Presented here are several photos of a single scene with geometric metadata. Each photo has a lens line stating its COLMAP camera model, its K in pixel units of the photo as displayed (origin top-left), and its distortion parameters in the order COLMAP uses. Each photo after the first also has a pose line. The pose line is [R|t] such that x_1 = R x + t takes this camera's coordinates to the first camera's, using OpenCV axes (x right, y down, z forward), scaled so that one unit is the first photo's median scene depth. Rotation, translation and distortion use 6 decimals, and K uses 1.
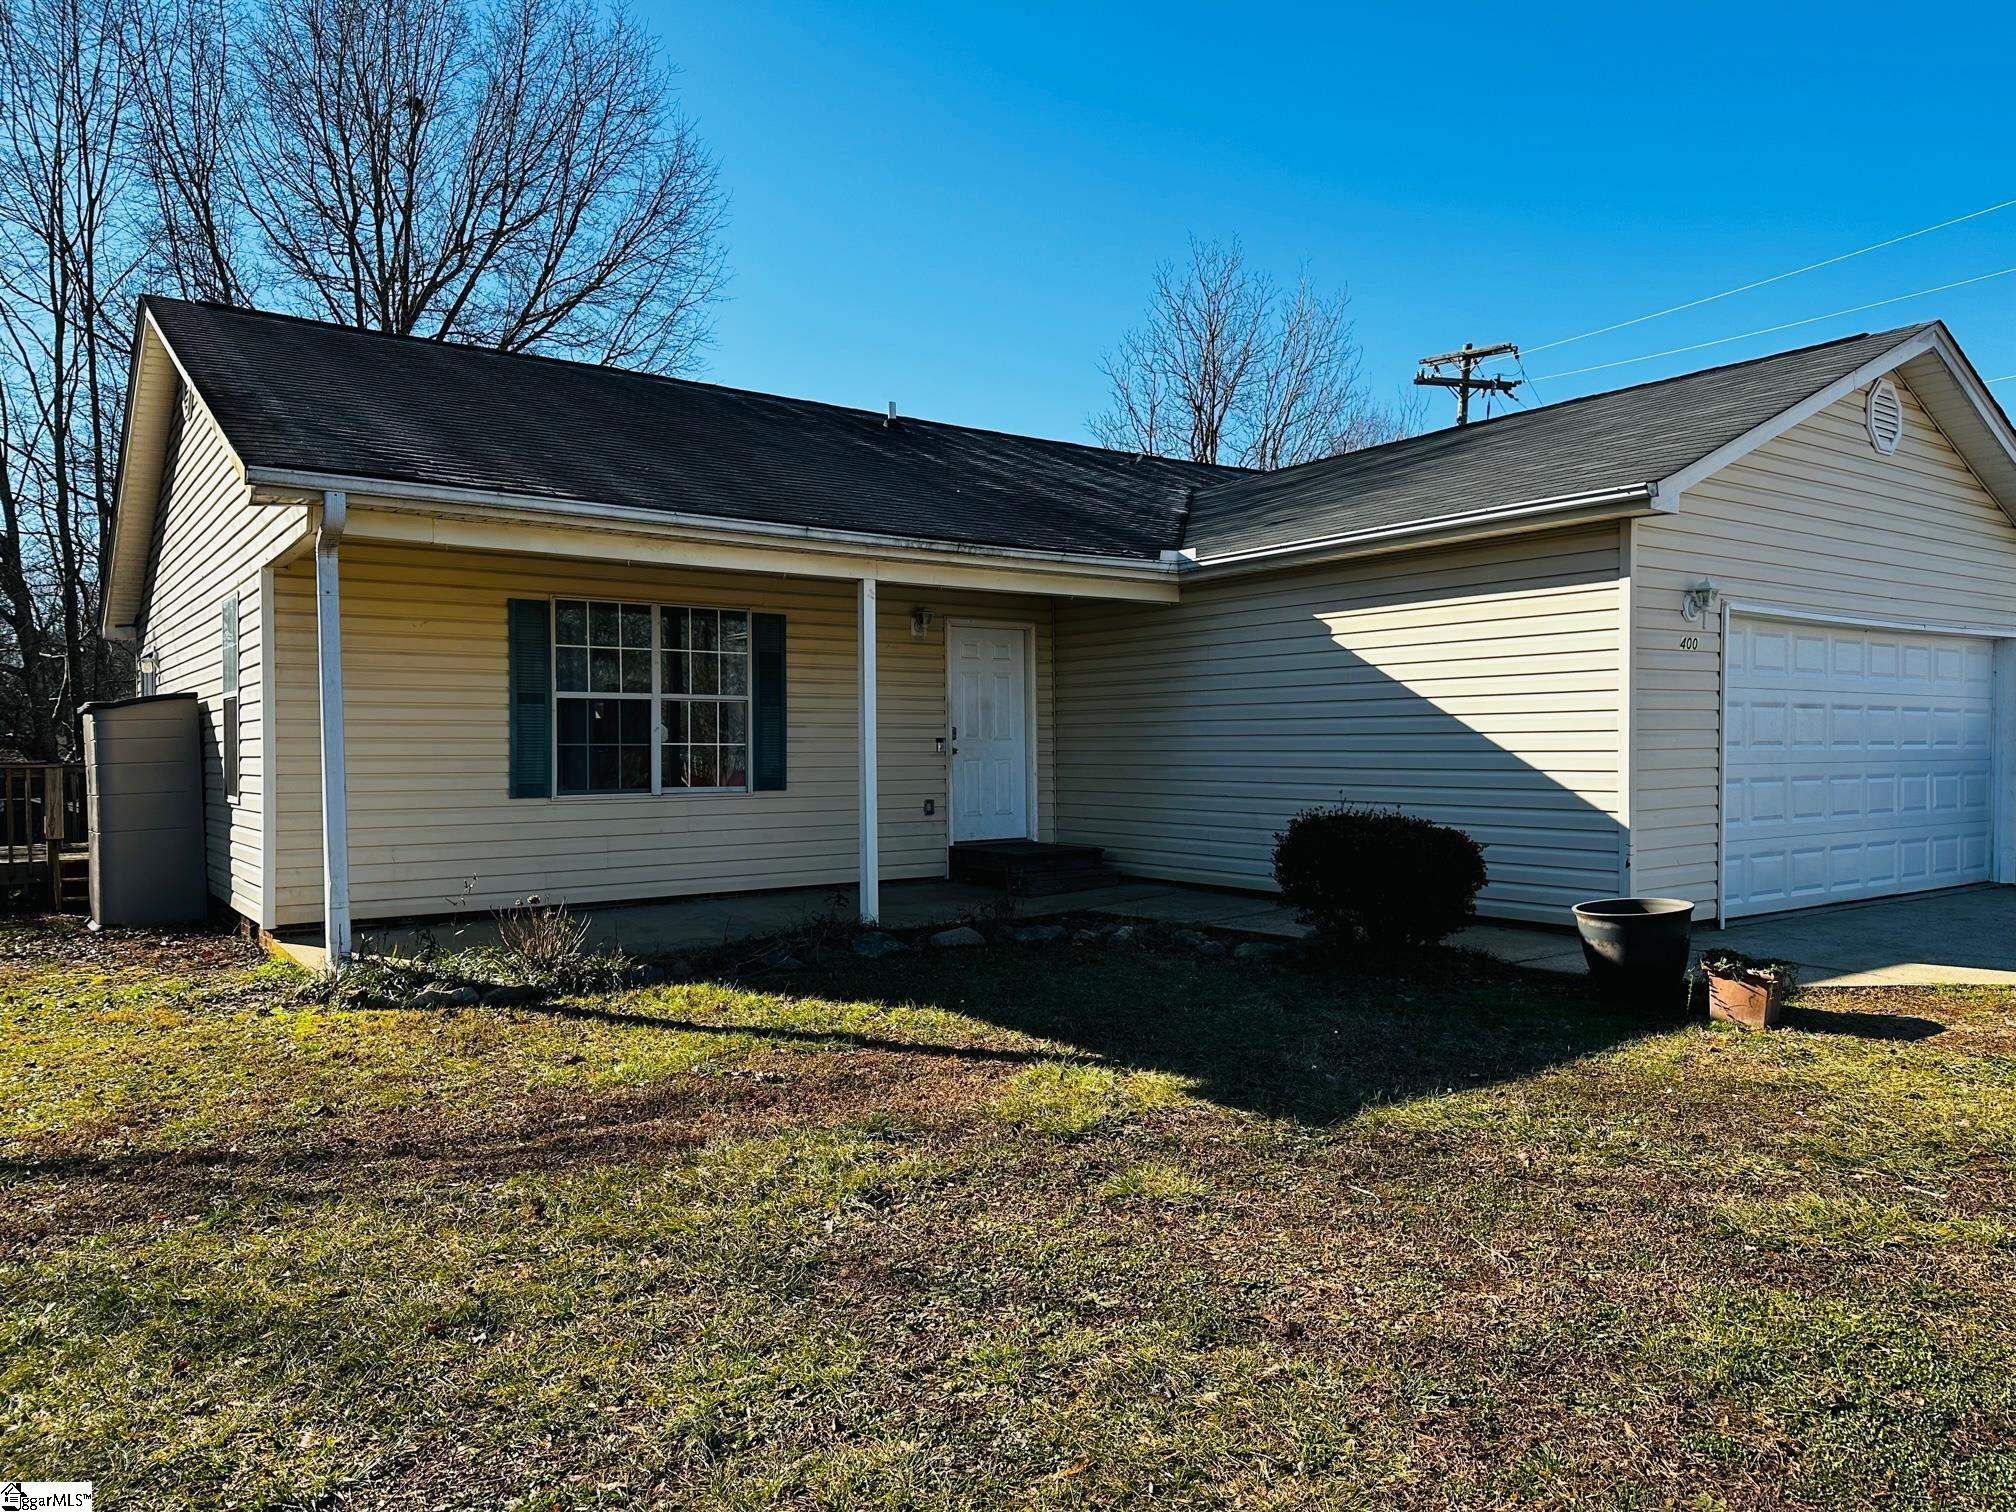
lens RADIAL K [[1411.4, 0, 1022.0], [0, 1411.4, 757.5], [0, 0, 1]] dist [0.124880, -0.159188]
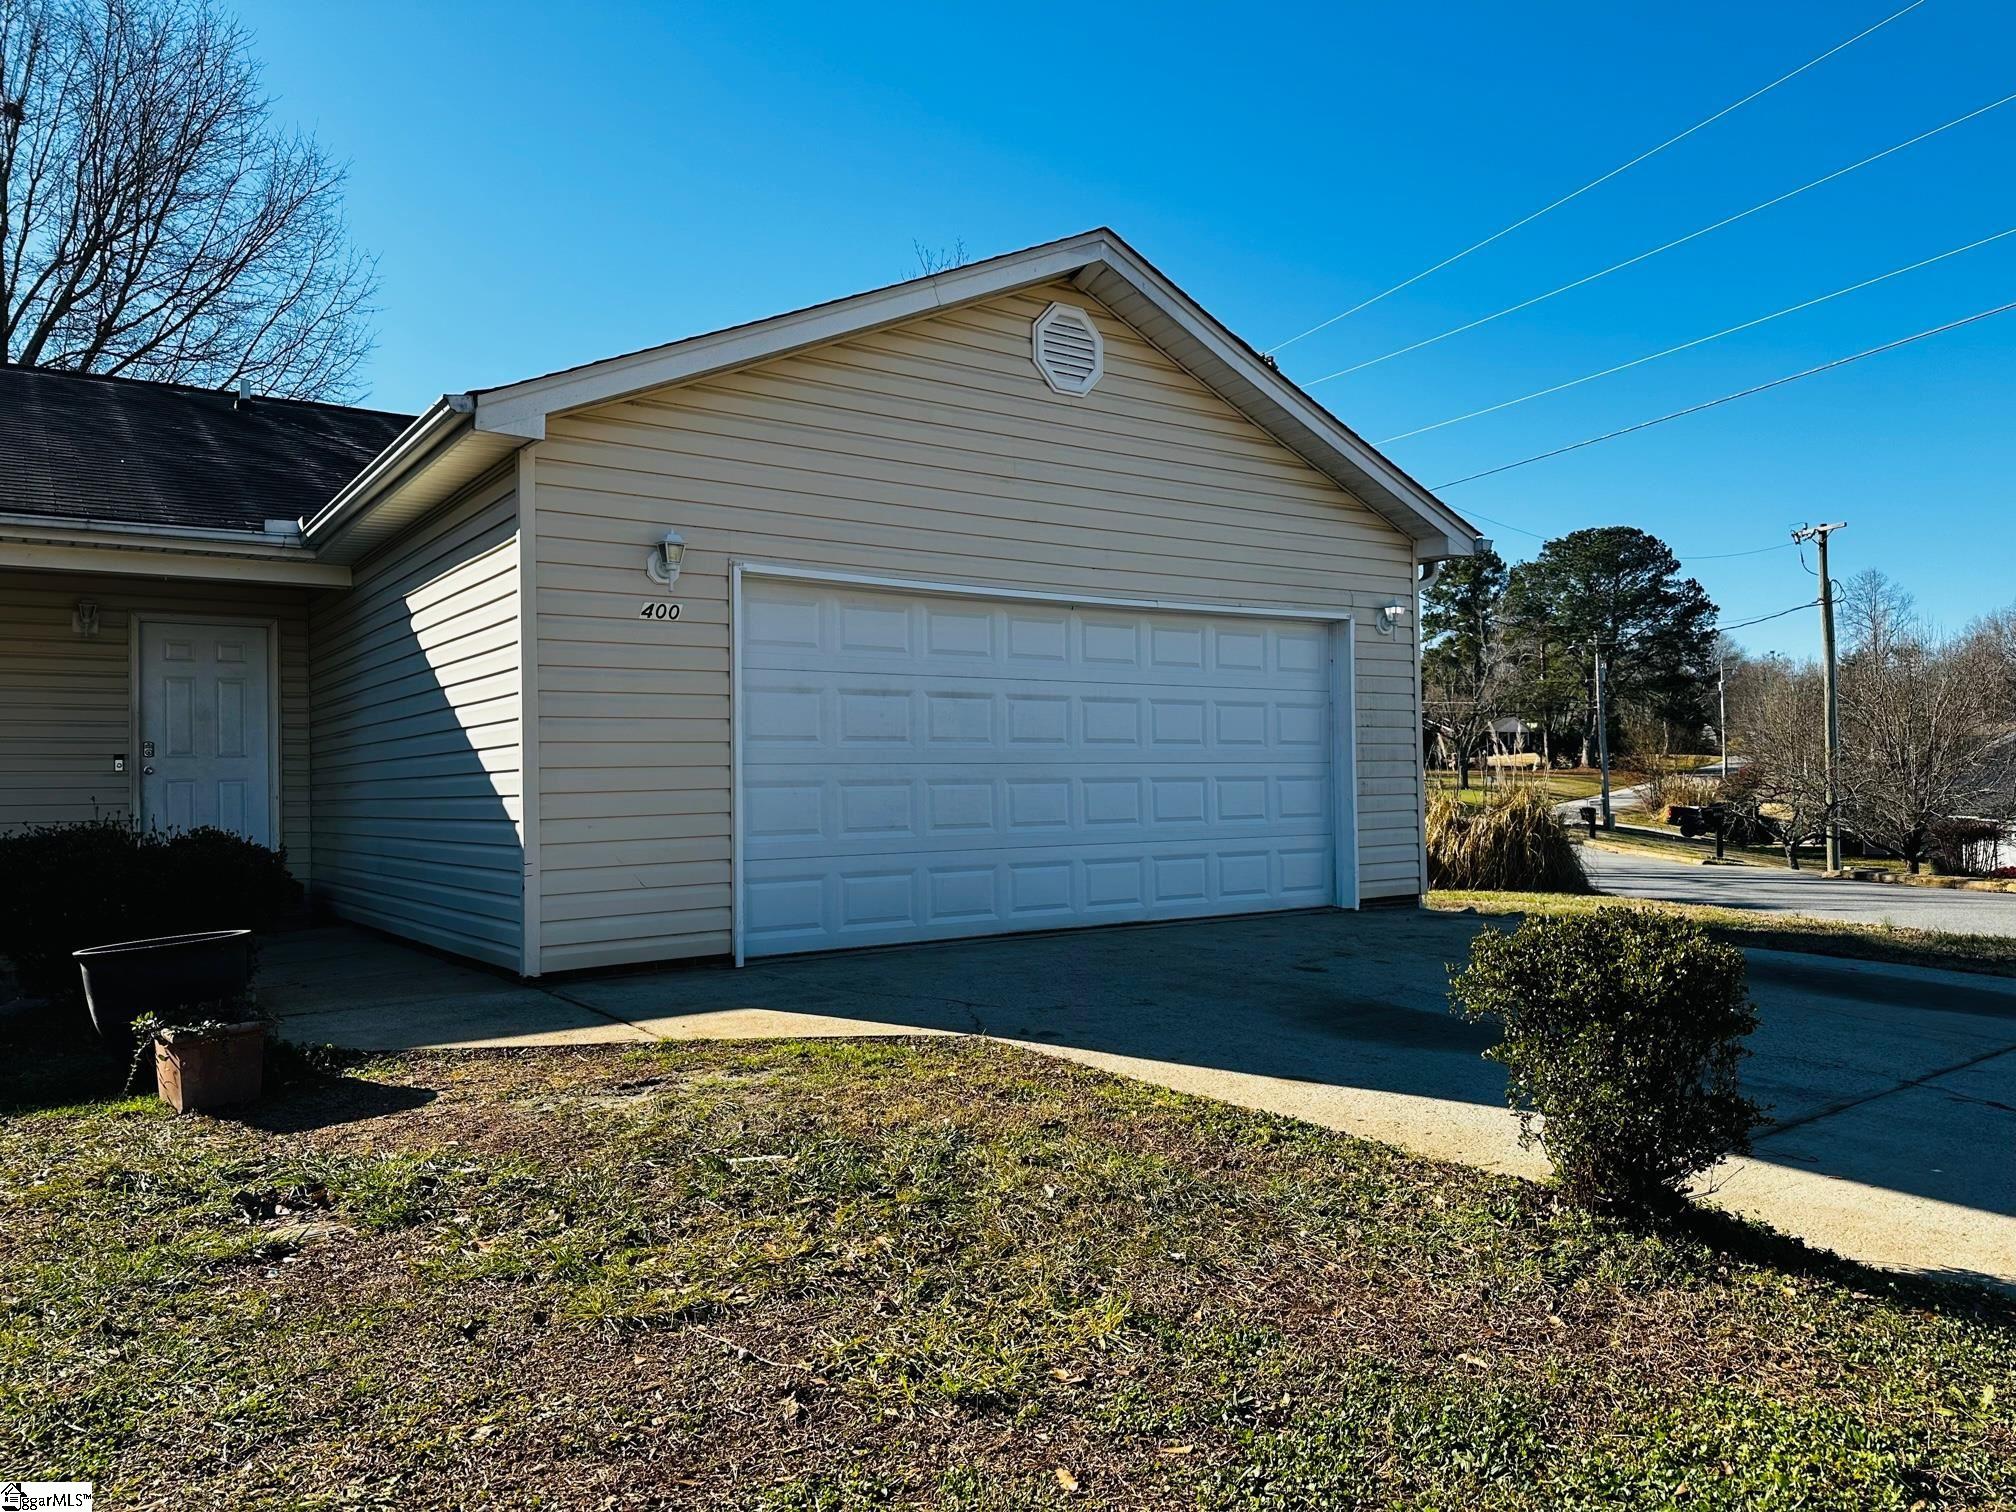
lens RADIAL K [[1413.5, 0, 1008.0], [0, 1413.5, 756.0], [0, 0, 1]] dist [0.098182, -0.140044]
pose [[0.999712, -0.013340, -0.019928, 0.569277], [0.012711, 0.999426, -0.031389, 0.024564], [0.020336, 0.031126, 0.999309, 0.180277]]
